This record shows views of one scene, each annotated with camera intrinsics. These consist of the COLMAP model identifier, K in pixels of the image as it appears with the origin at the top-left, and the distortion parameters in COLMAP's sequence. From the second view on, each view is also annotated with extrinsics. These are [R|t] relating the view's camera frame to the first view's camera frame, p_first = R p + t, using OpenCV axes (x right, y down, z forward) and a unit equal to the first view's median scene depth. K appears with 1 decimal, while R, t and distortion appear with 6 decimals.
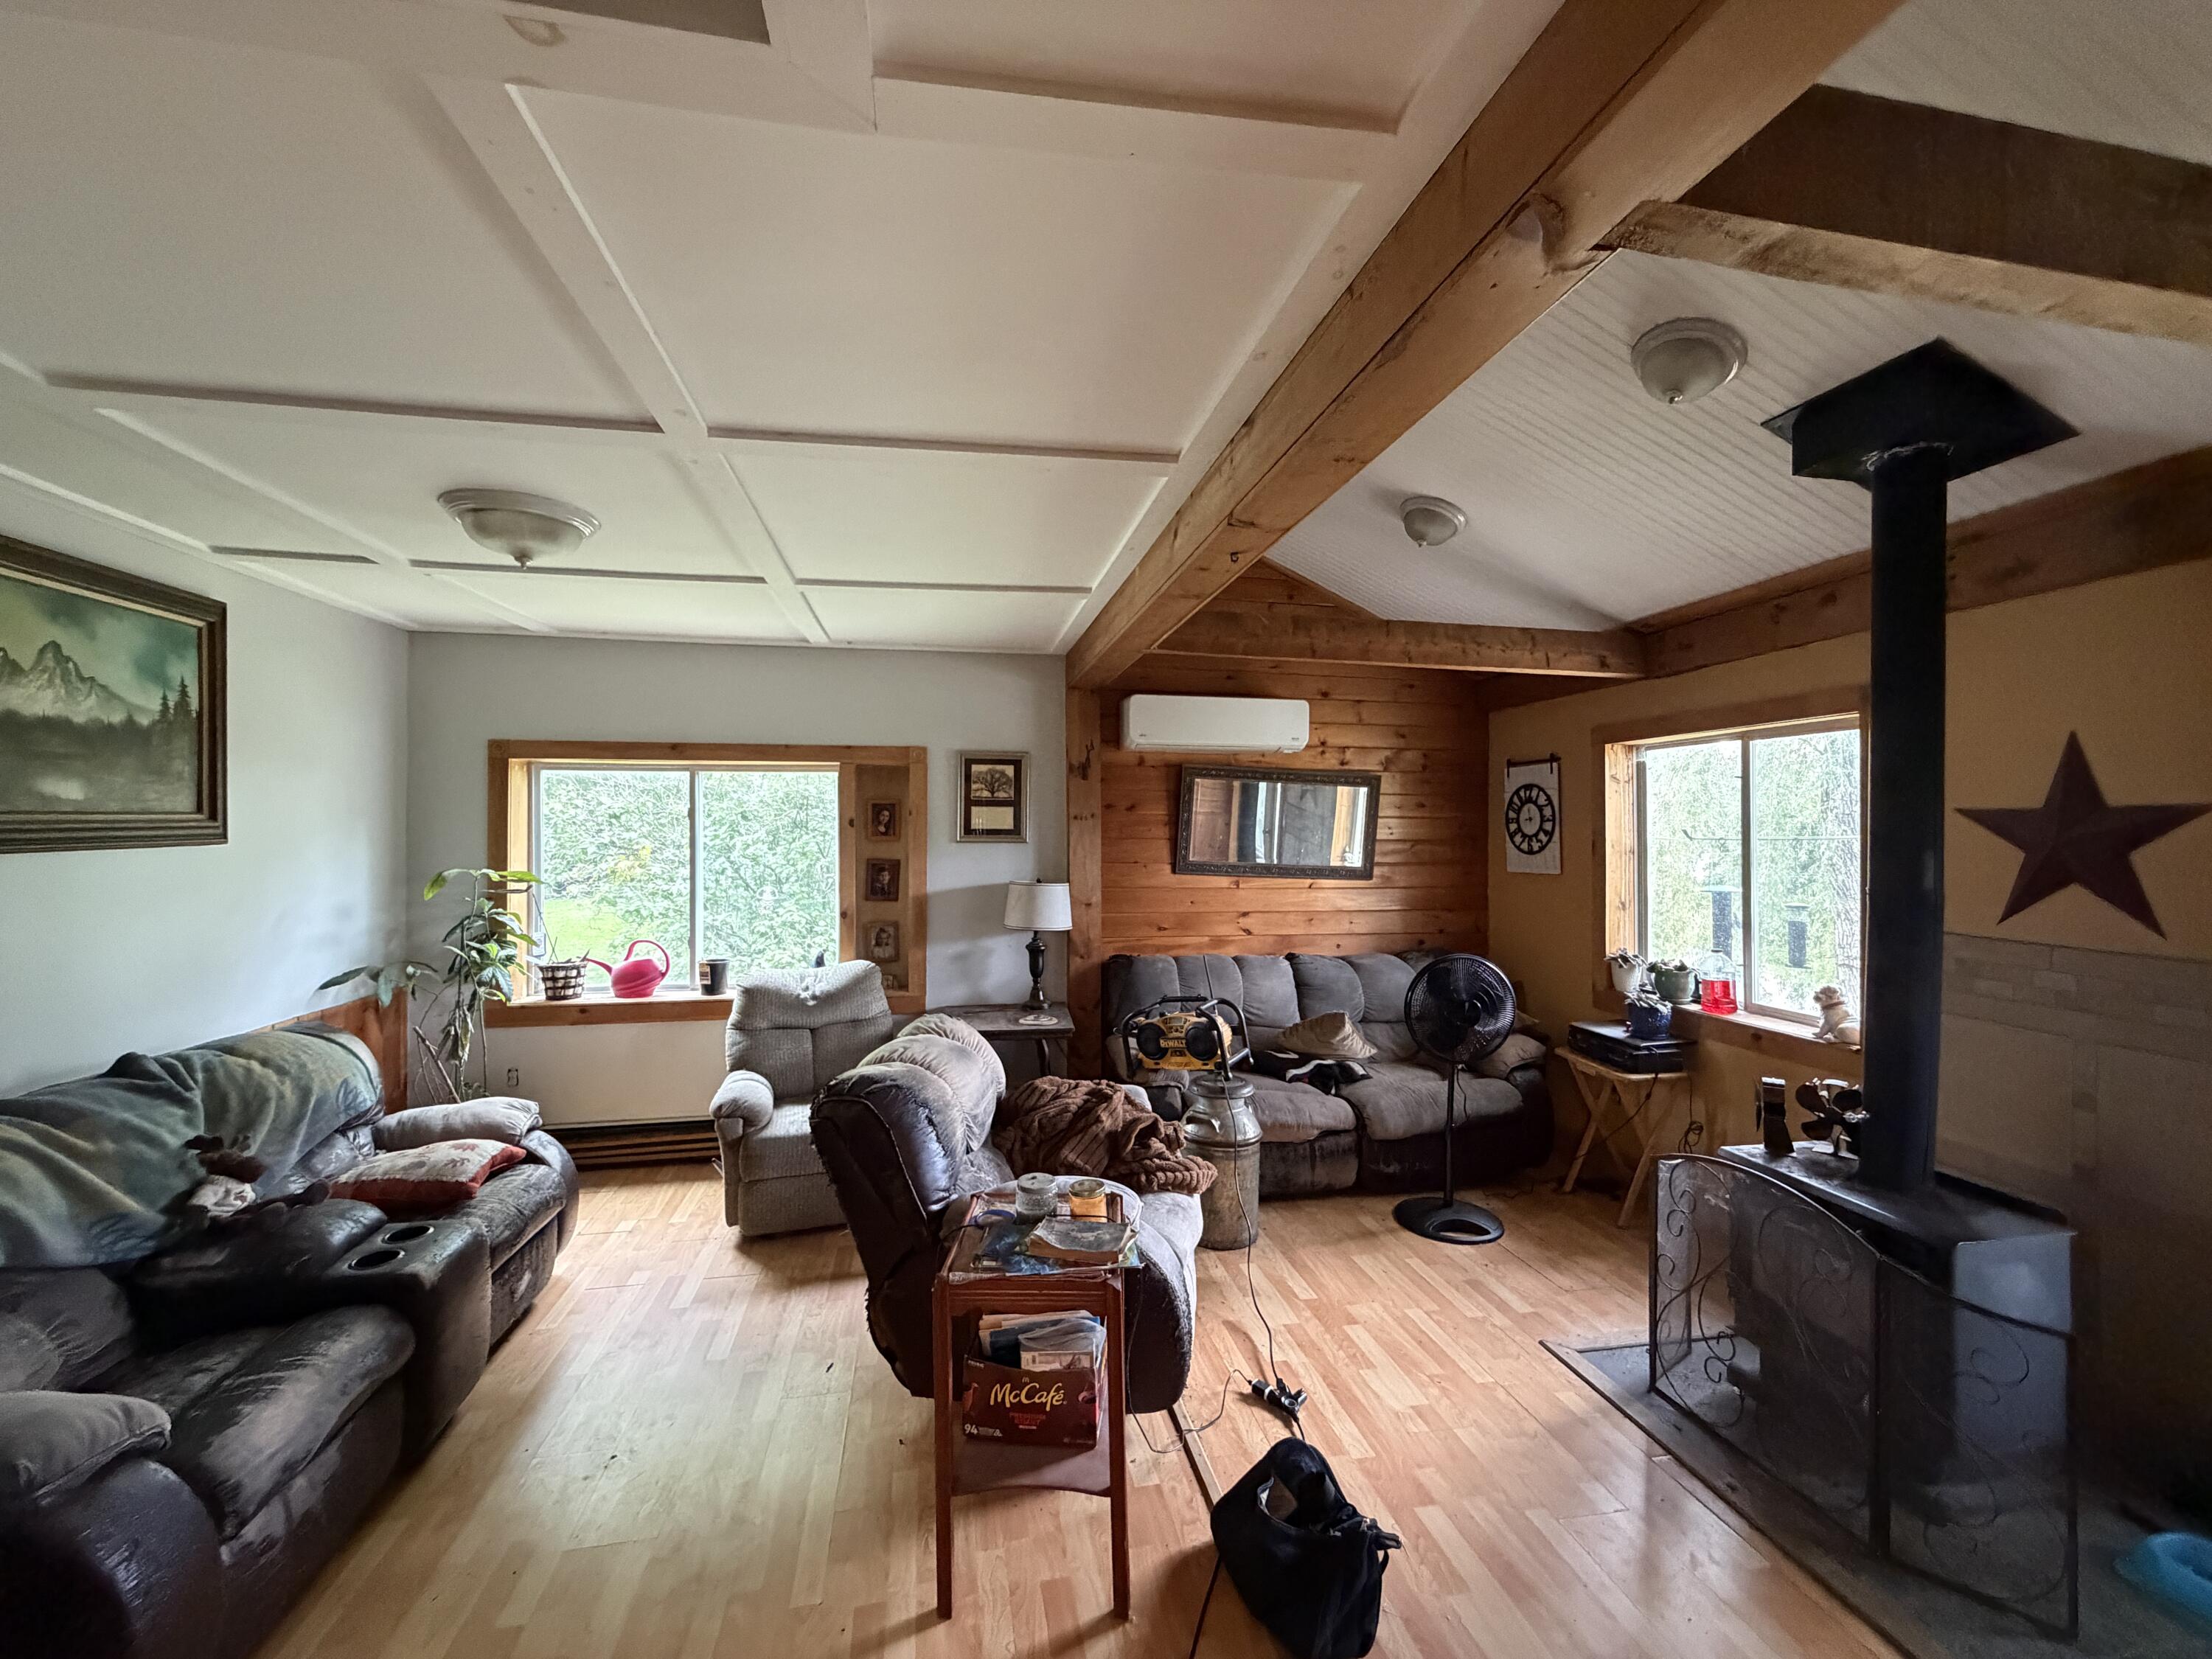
lens RADIAL K [[878.0, 0, 1106.0], [0, 878.0, 829.5], [0, 0, 1]] dist [-0.001934, 0.000284]
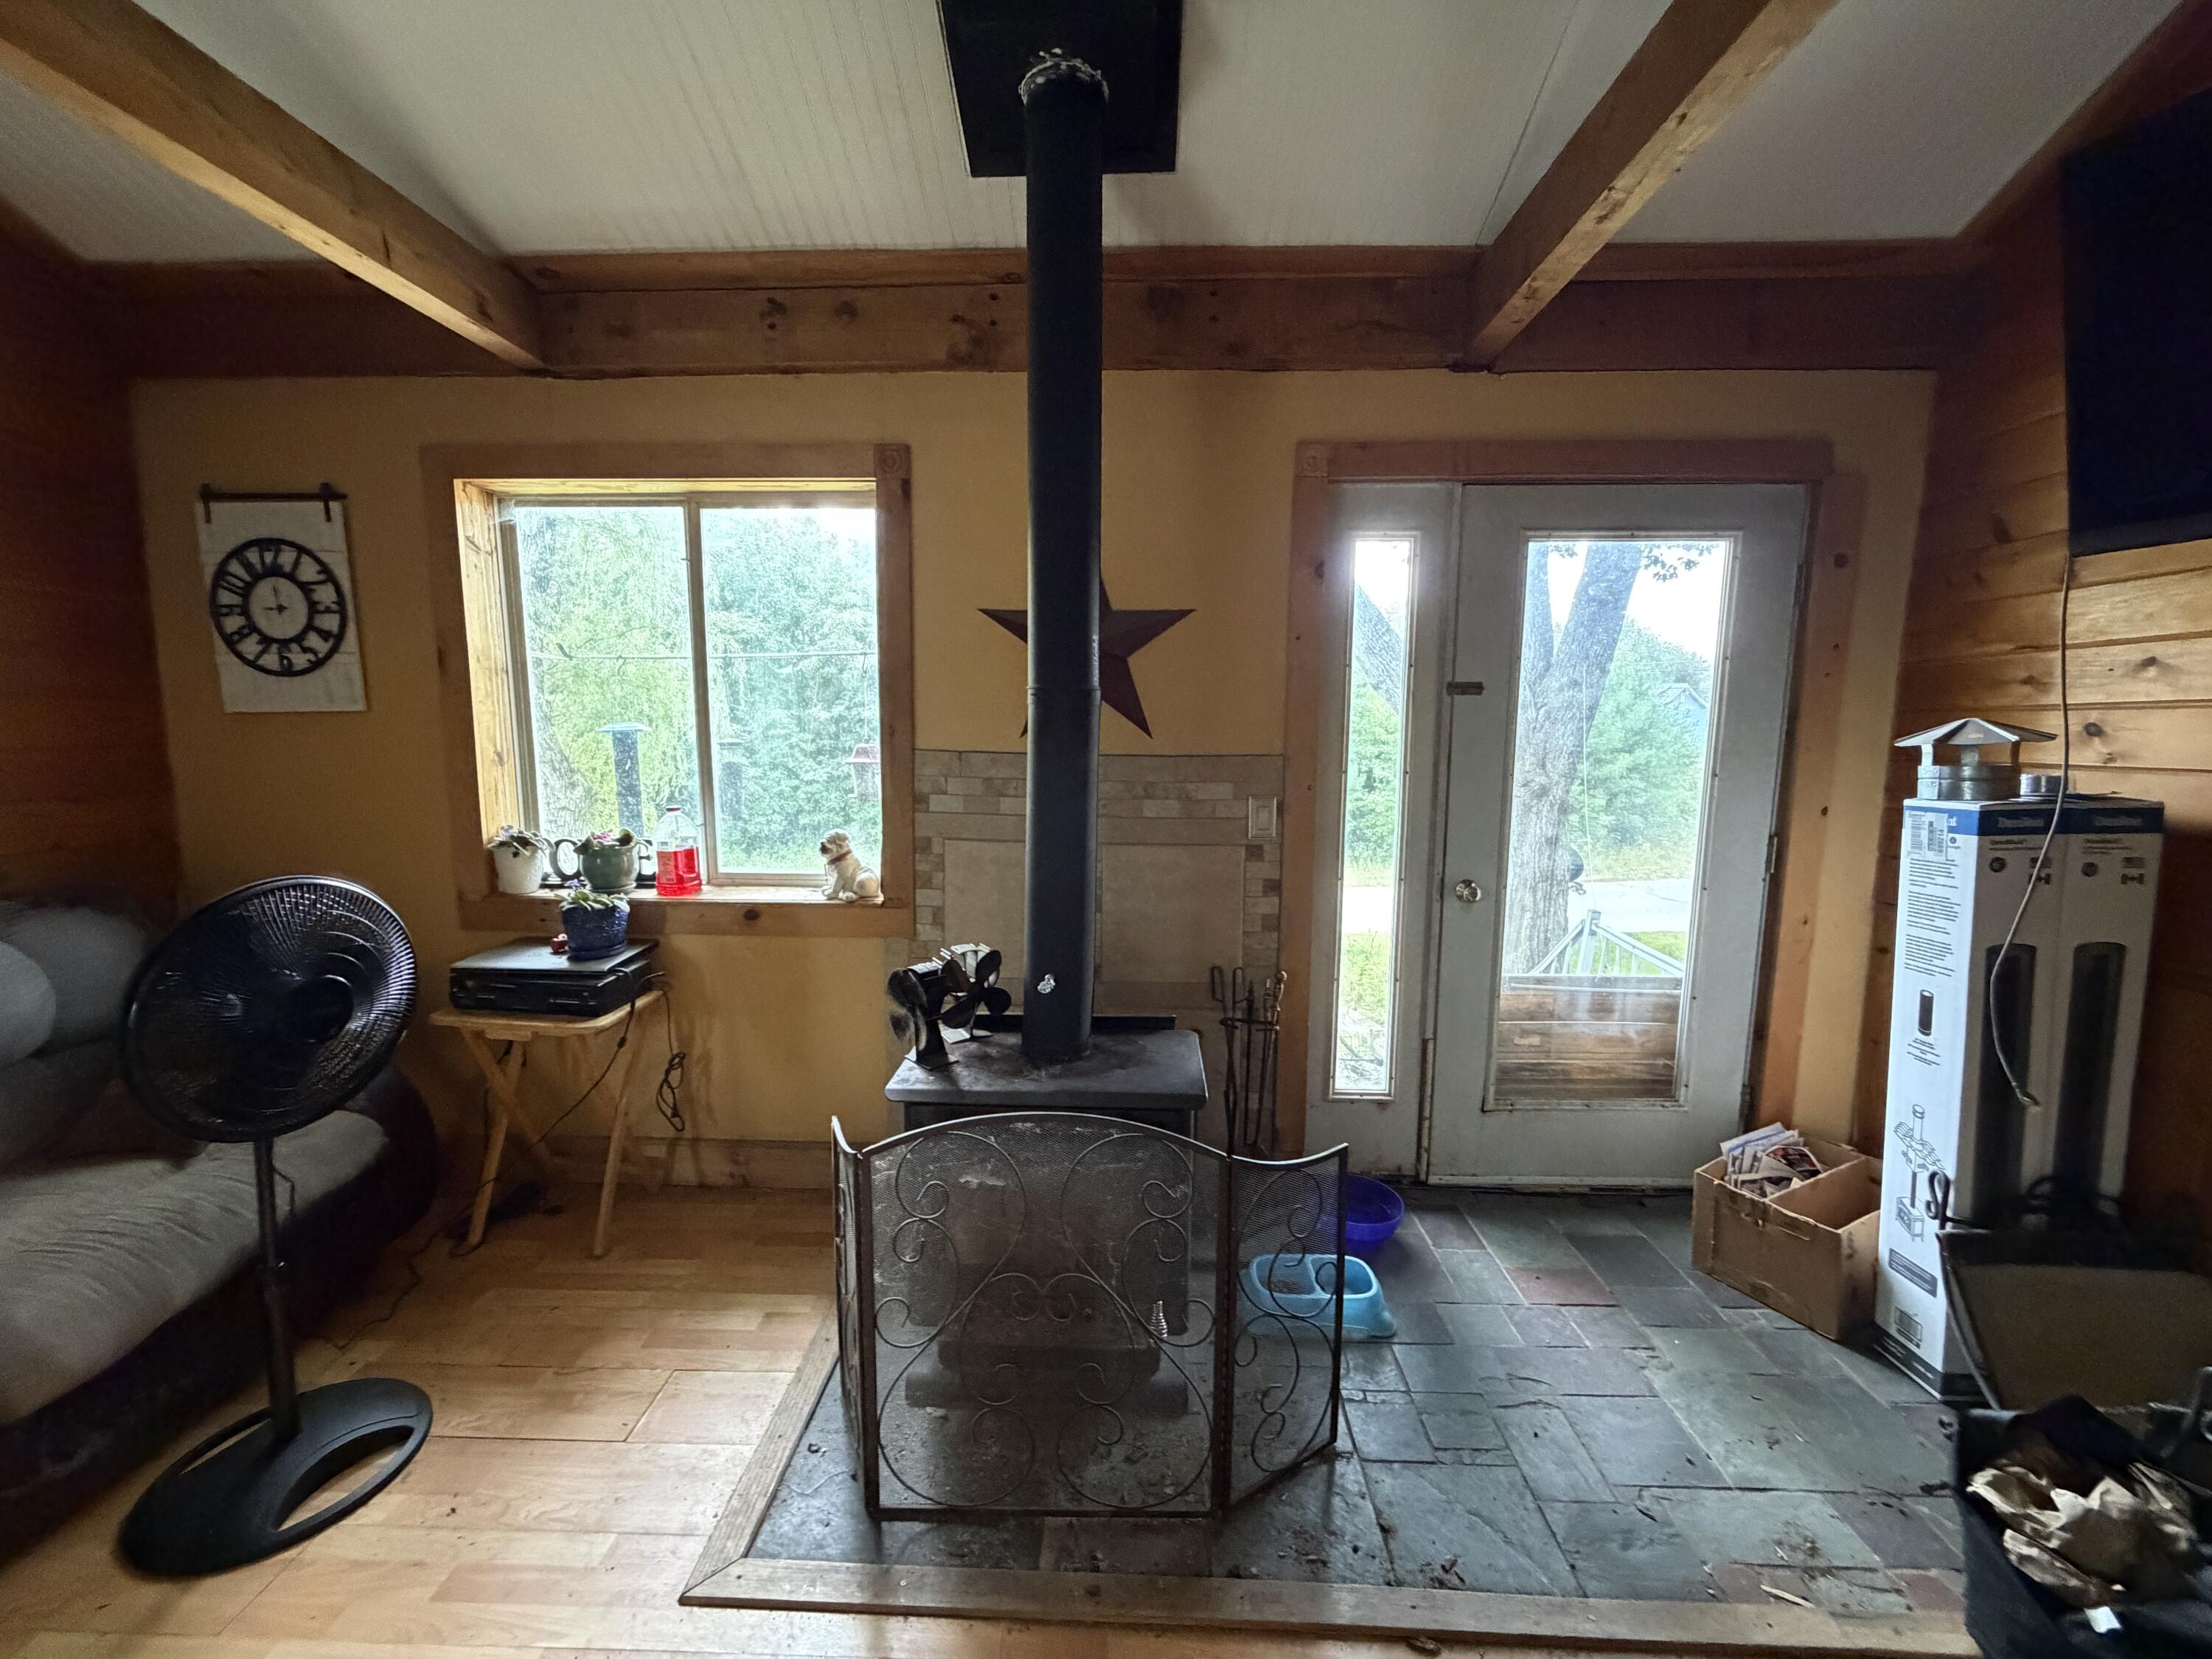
lens RADIAL K [[878.0, 0, 1106.0], [0, 878.0, 829.5], [0, 0, 1]] dist [-0.001934, 0.000284]
pose [[0.223991, -0.119589, 0.967226, 0.082322], [-0.009232, 0.992138, 0.124808, 0.058317], [-0.974547, -0.036885, 0.221126, 0.465091]]
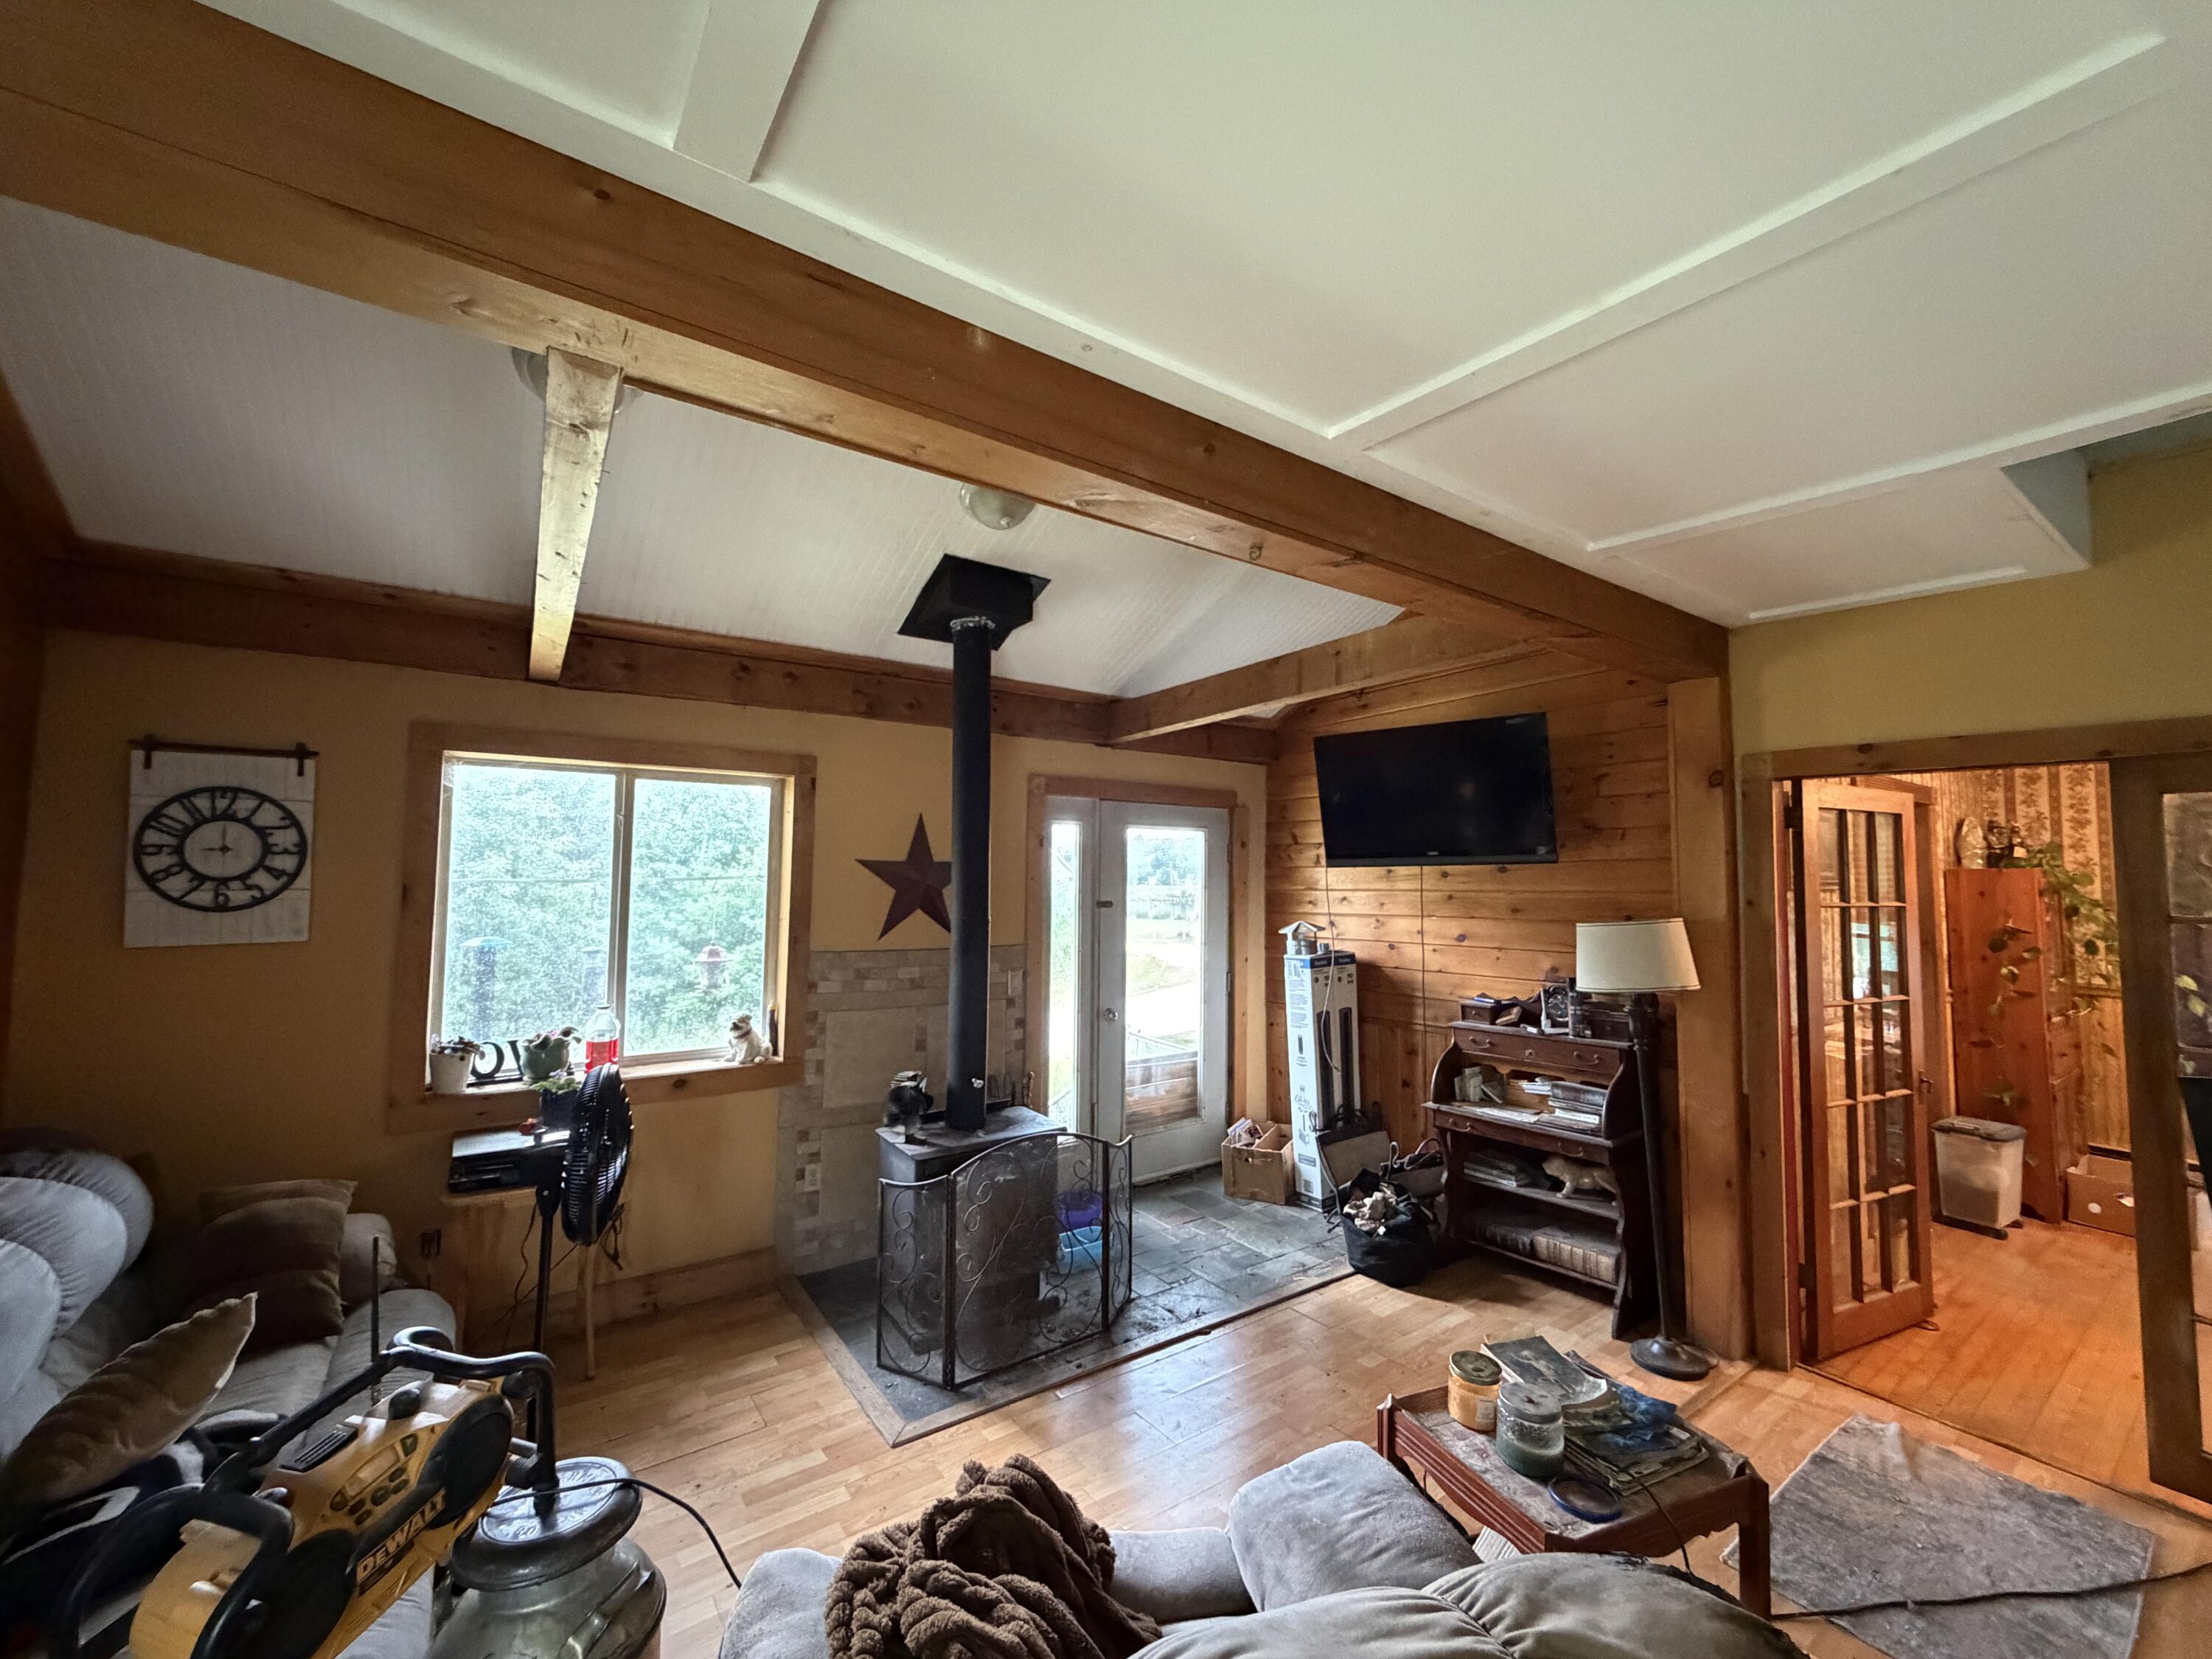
lens RADIAL K [[894.6, 0, 1106.0], [0, 894.6, 829.5], [0, 0, 1]] dist [-0.001300, 0.000072]
pose [[-0.413176, 0.044619, 0.909558, -0.327321], [-0.011663, 0.998458, -0.054278, 0.000345], [-0.910577, -0.033034, -0.412018, 0.844197]]
